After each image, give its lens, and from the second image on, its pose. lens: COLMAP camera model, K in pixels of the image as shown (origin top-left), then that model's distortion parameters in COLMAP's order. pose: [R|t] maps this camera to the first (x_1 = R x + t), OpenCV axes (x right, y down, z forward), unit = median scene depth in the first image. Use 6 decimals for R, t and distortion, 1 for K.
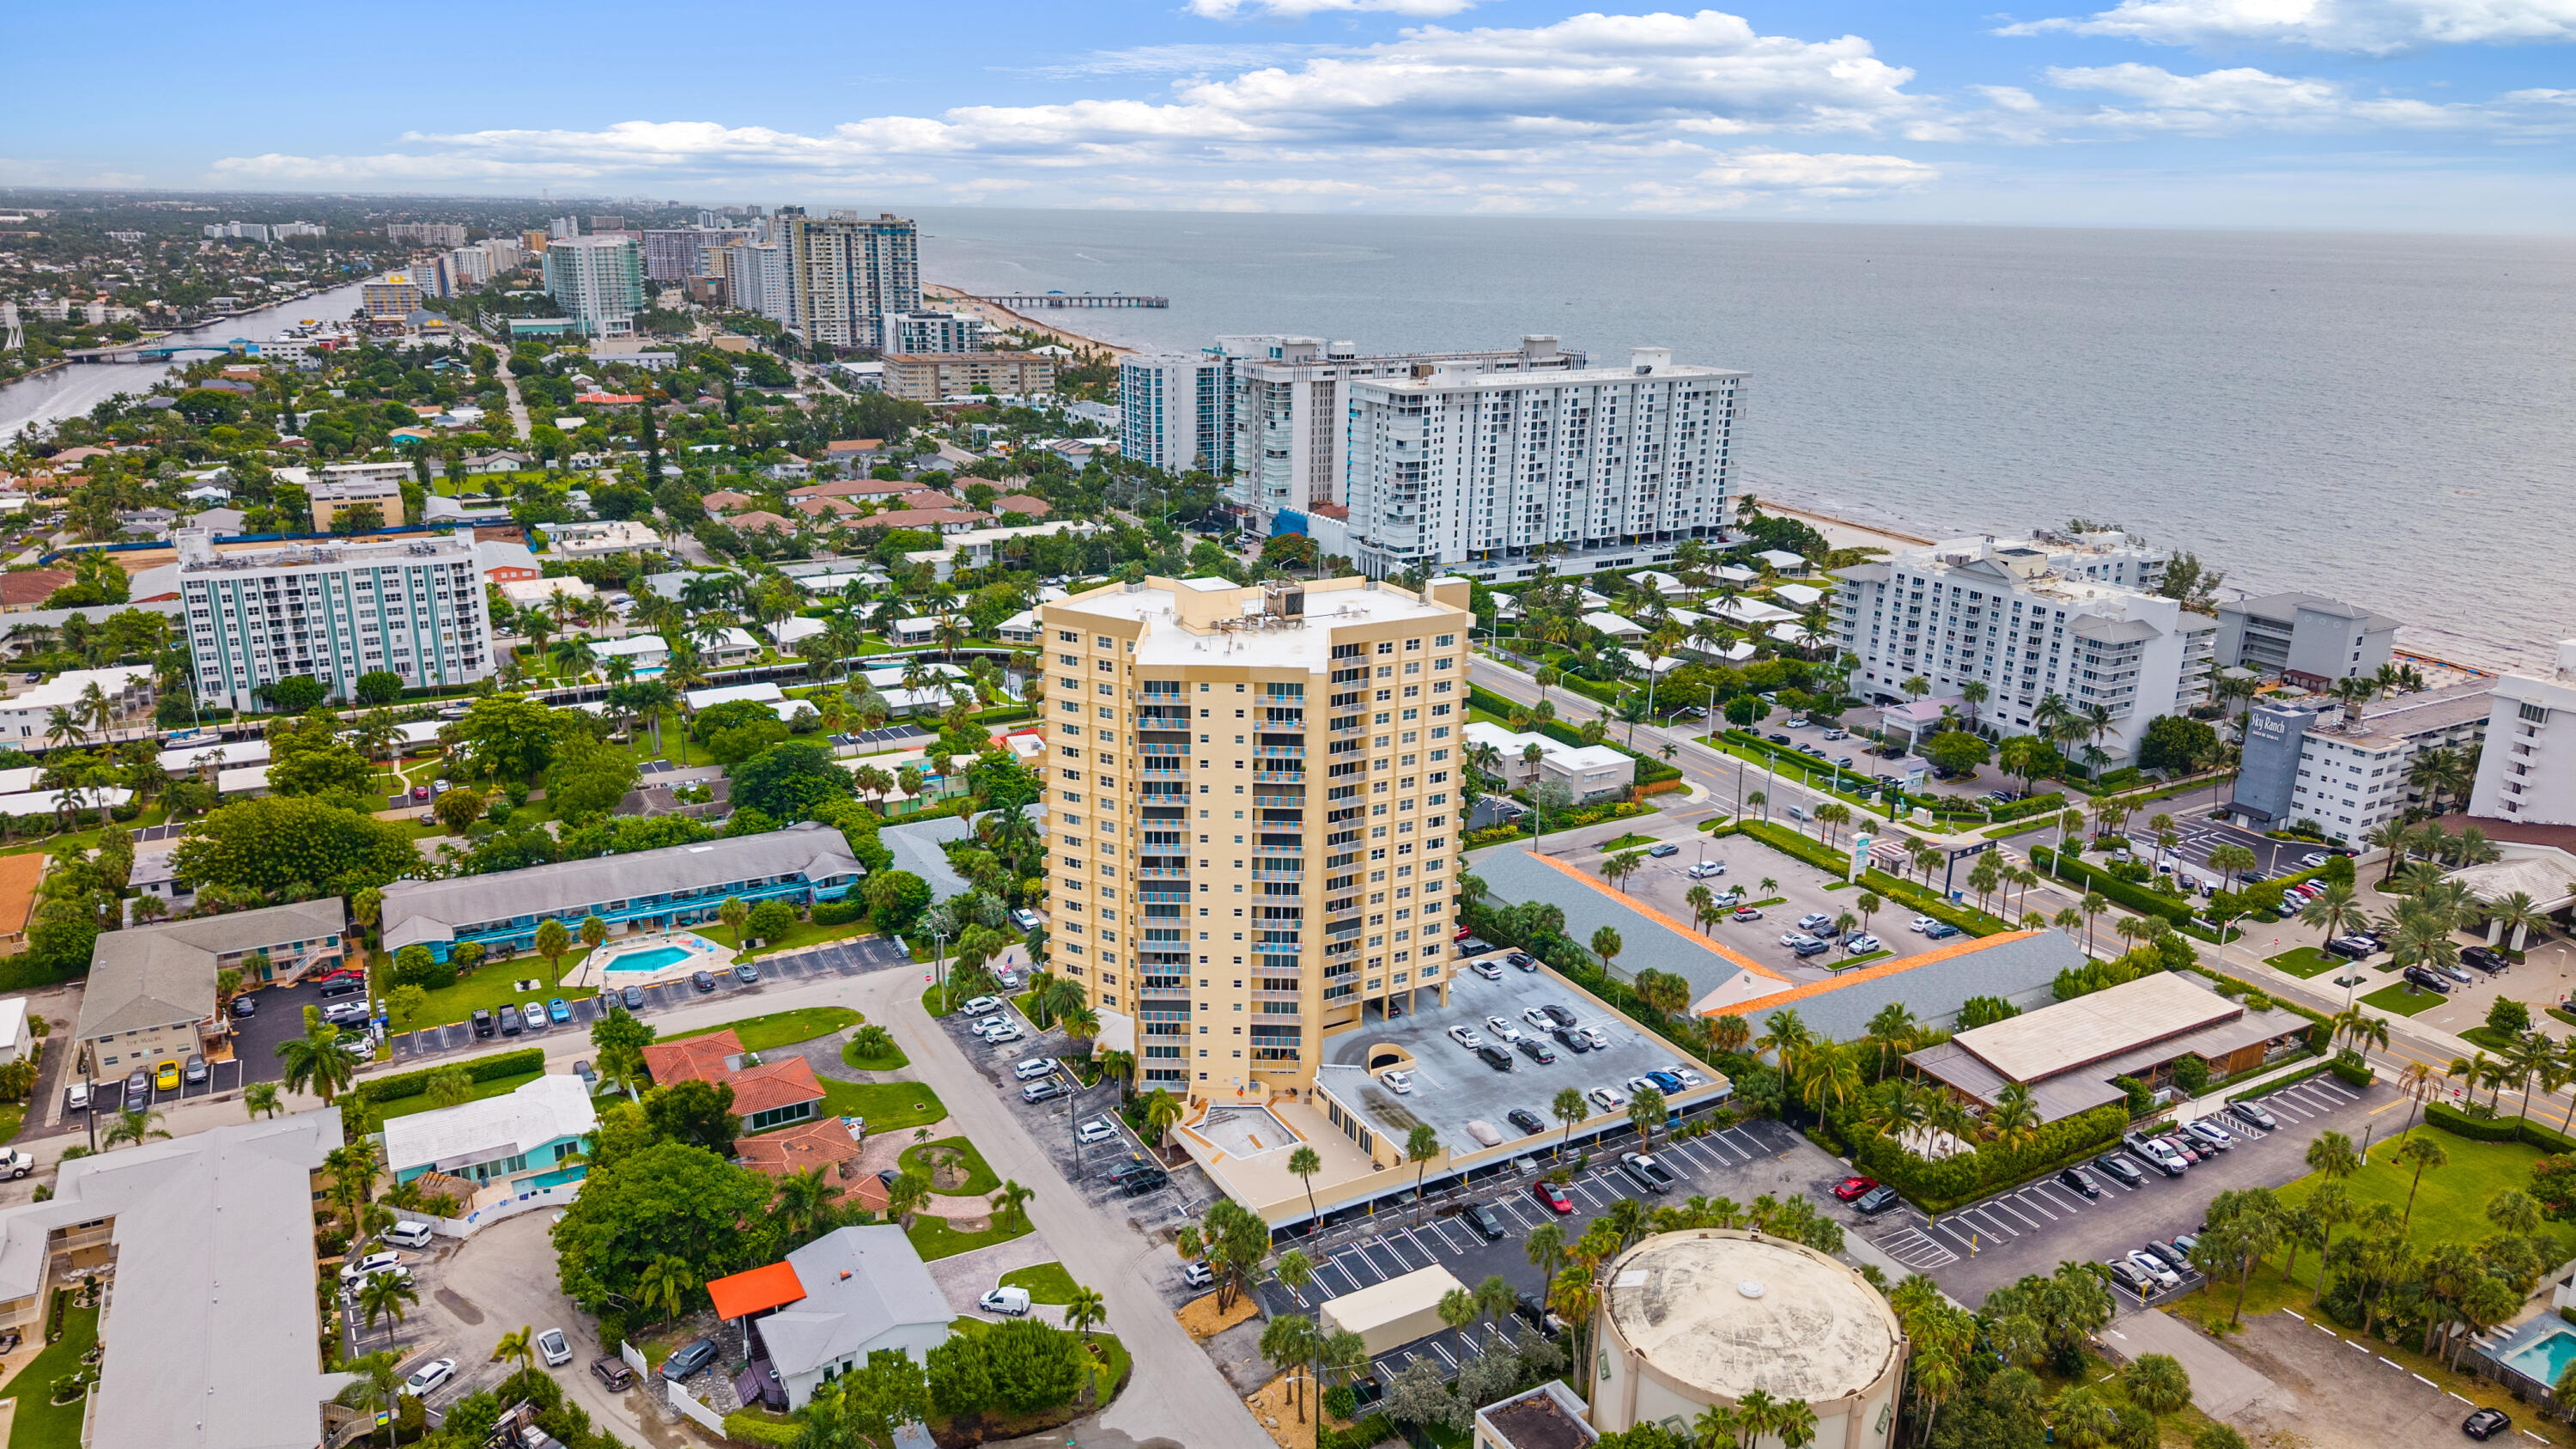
lens RADIAL K [[1730.4, 0, 1280.0], [0, 1730.4, 746.1], [0, 0, 1]] dist [0.067371, -0.122451]
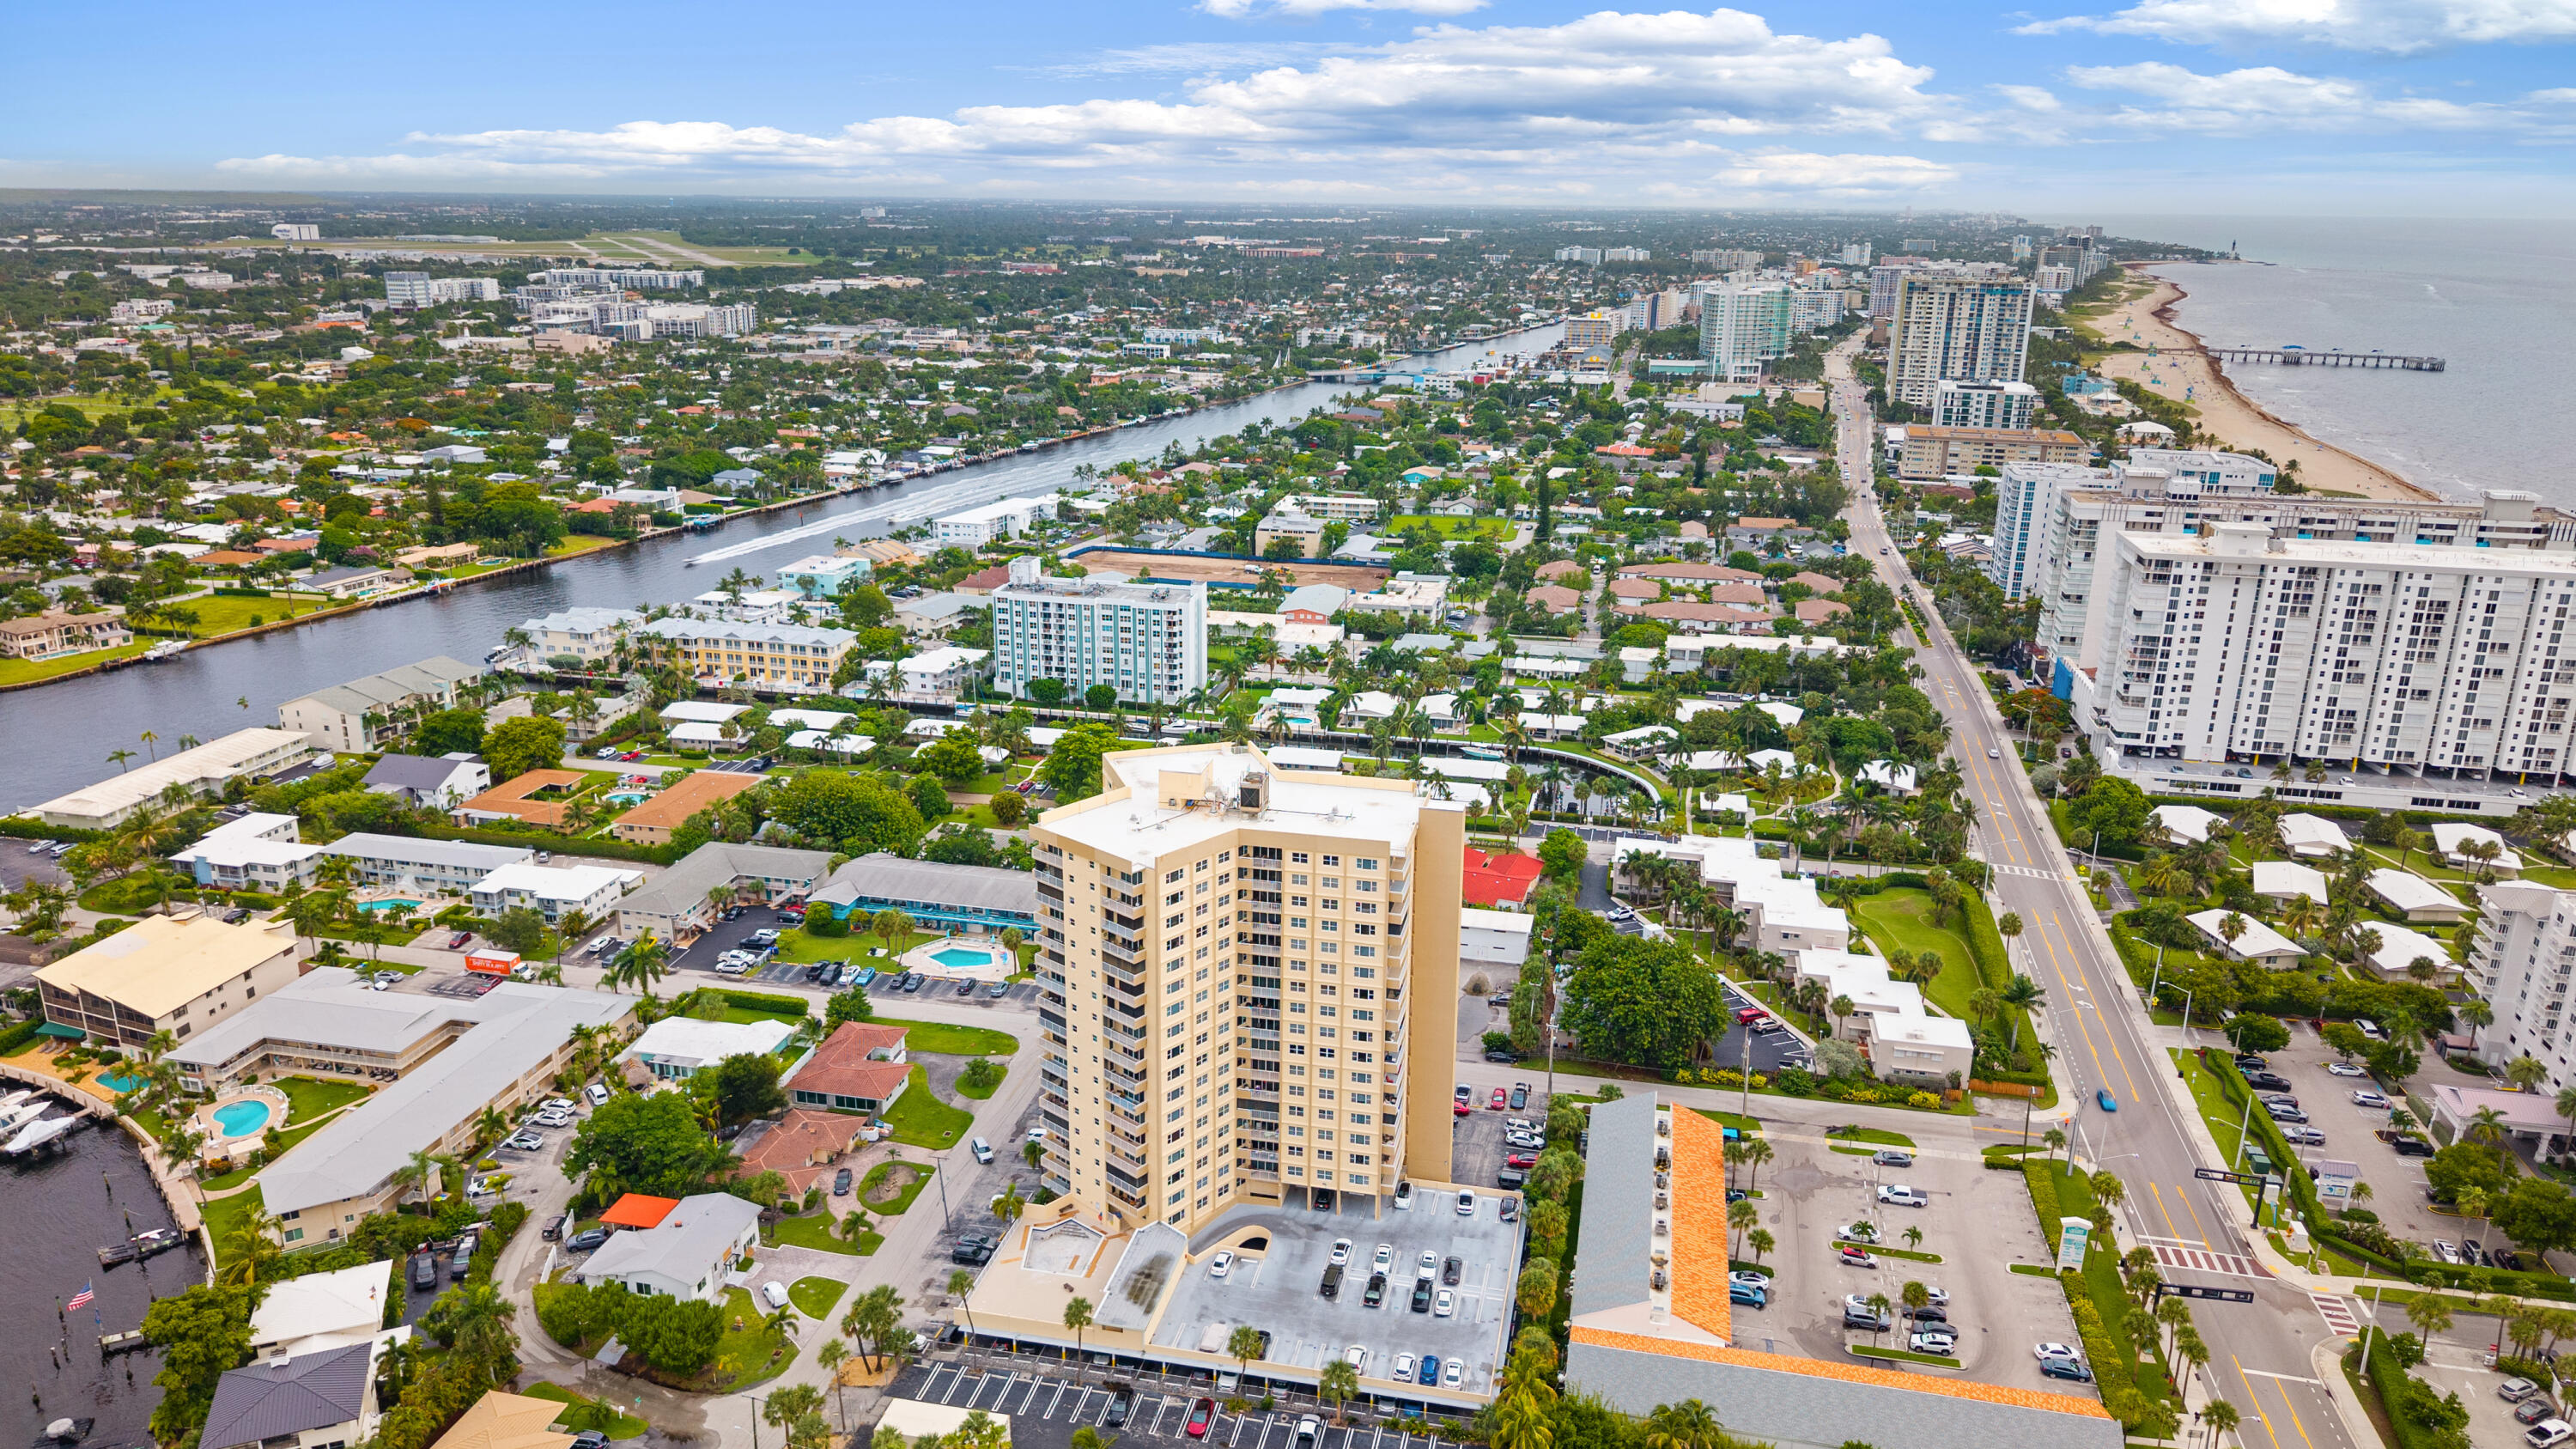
lens RADIAL K [[1730.0, 0, 1277.2], [0, 1730.0, 720.6], [0, 0, 1]] dist [0.037749, -0.050141]
pose [[0.745268, 0.184792, -0.640646, 0.310136], [-0.197204, 0.978931, 0.052960, -0.084162], [0.636935, 0.086868, 0.766008, 0.079704]]
